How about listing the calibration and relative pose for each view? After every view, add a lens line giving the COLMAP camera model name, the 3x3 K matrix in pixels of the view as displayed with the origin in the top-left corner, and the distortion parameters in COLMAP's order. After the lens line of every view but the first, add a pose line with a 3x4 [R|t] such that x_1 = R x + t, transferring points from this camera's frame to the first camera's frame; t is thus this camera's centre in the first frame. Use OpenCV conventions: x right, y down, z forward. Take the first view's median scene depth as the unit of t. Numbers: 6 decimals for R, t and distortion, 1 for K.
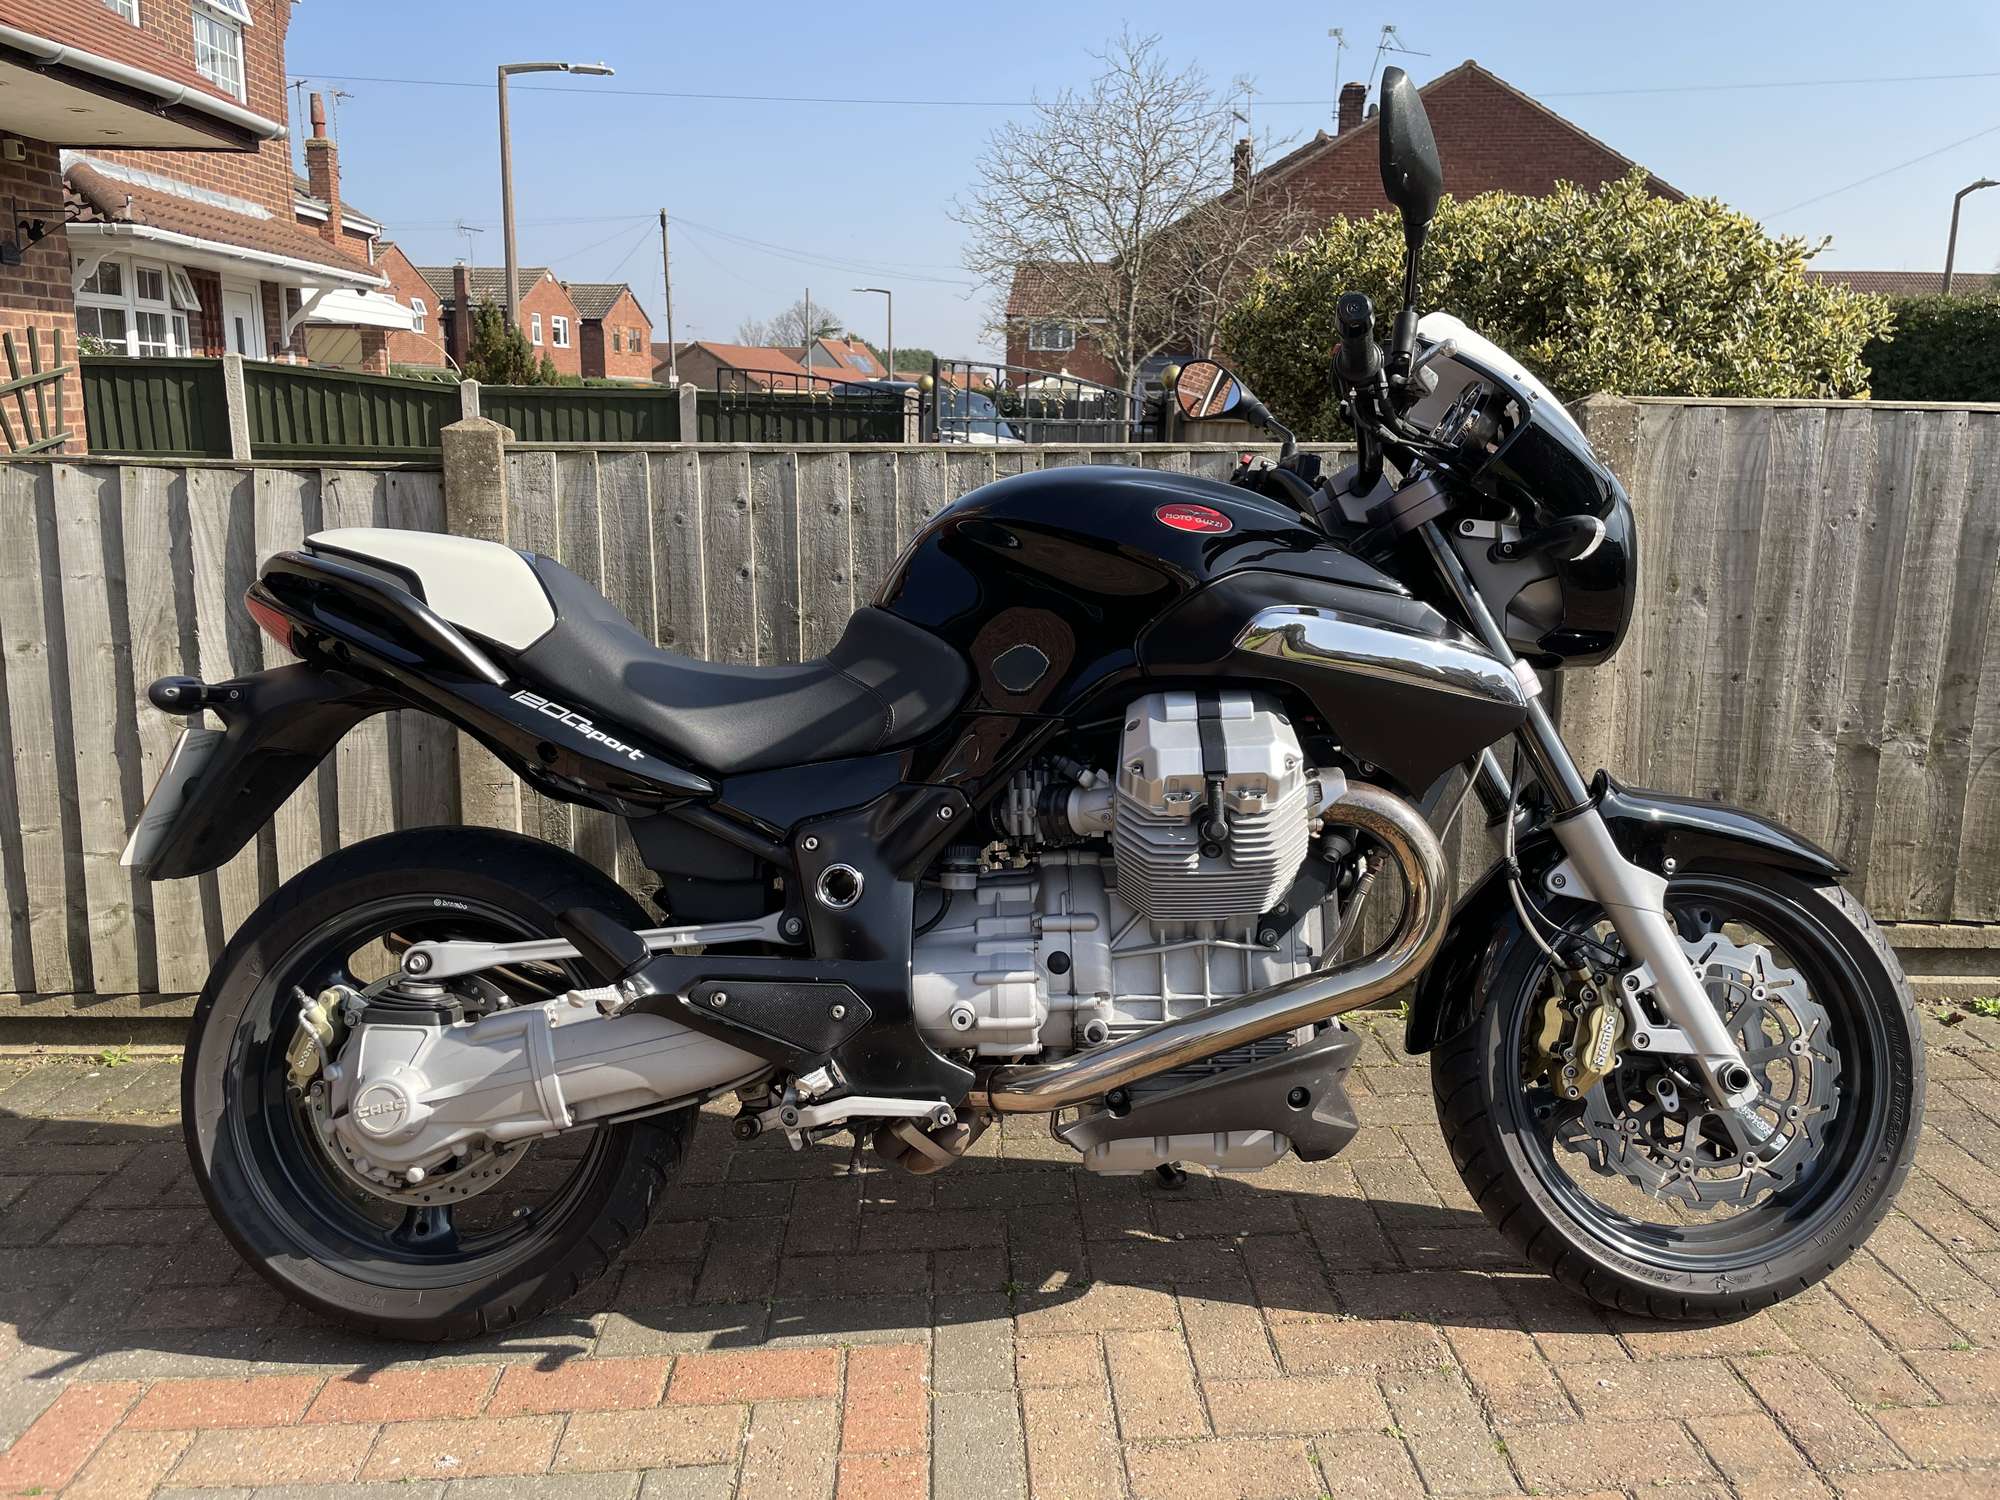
lens RADIAL K [[1556.4, 0, 1019.8], [0, 1556.4, 748.9], [0, 0, 1]] dist [0.040975, -0.080256]
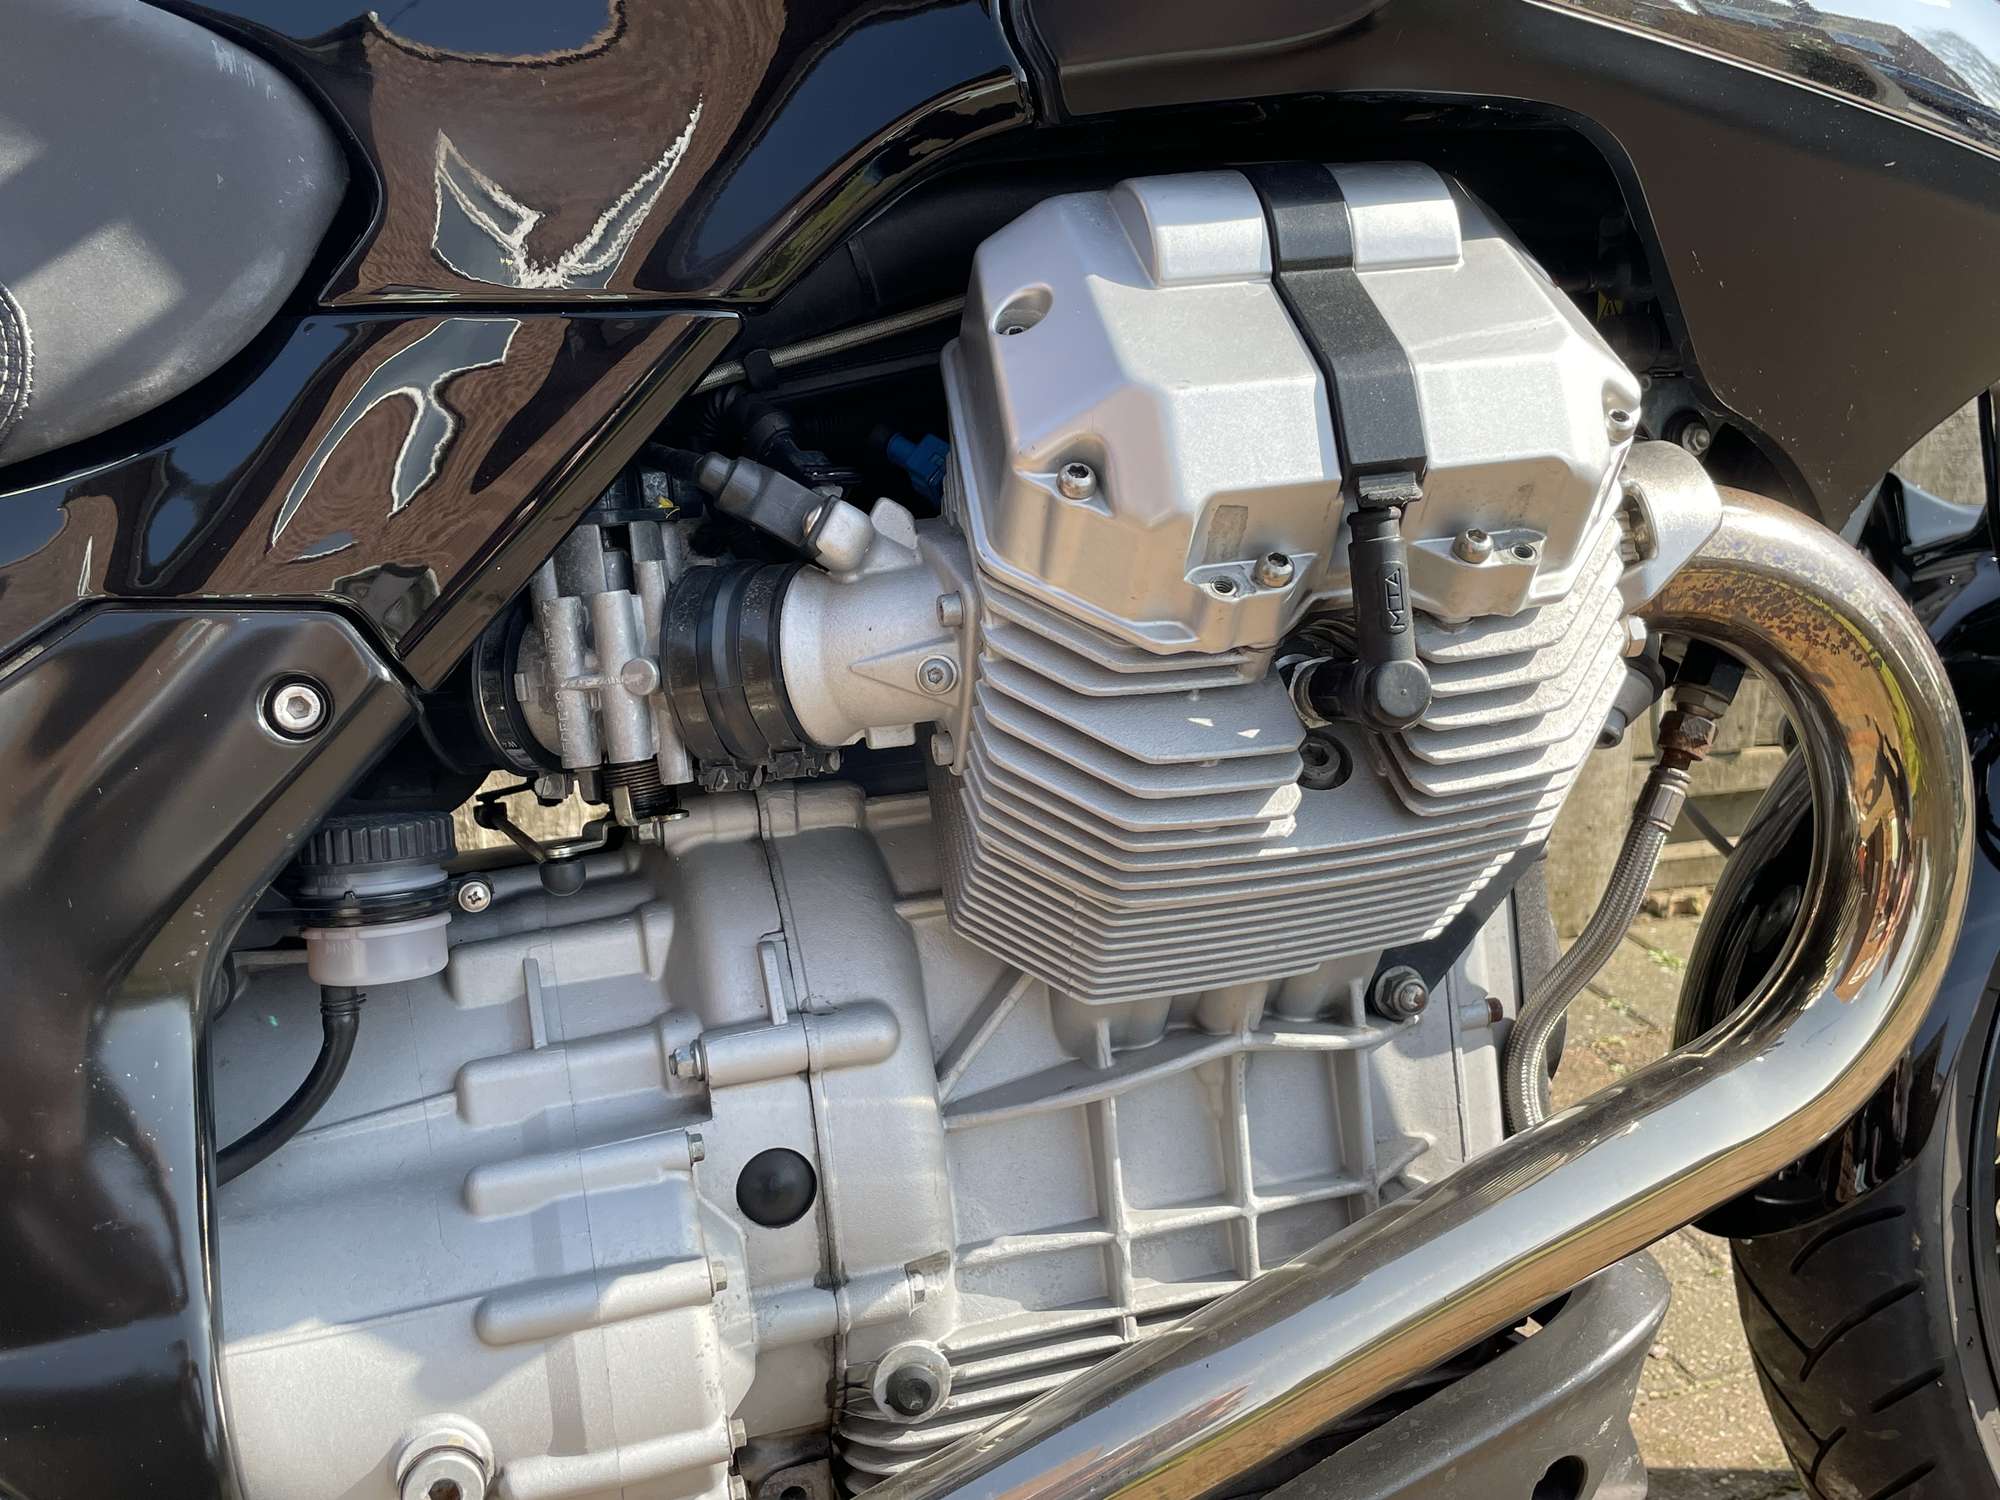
lens RADIAL K [[1831.8, 0, 1007.7], [0, 1831.8, 735.8], [0, 0, 1]] dist [0.035995, 0.000000]
pose [[0.956472, -0.095718, 0.275679, -0.019699], [0.065530, 0.991000, 0.116726, 0.017974], [-0.284371, -0.093580, 0.954136, 0.673201]]
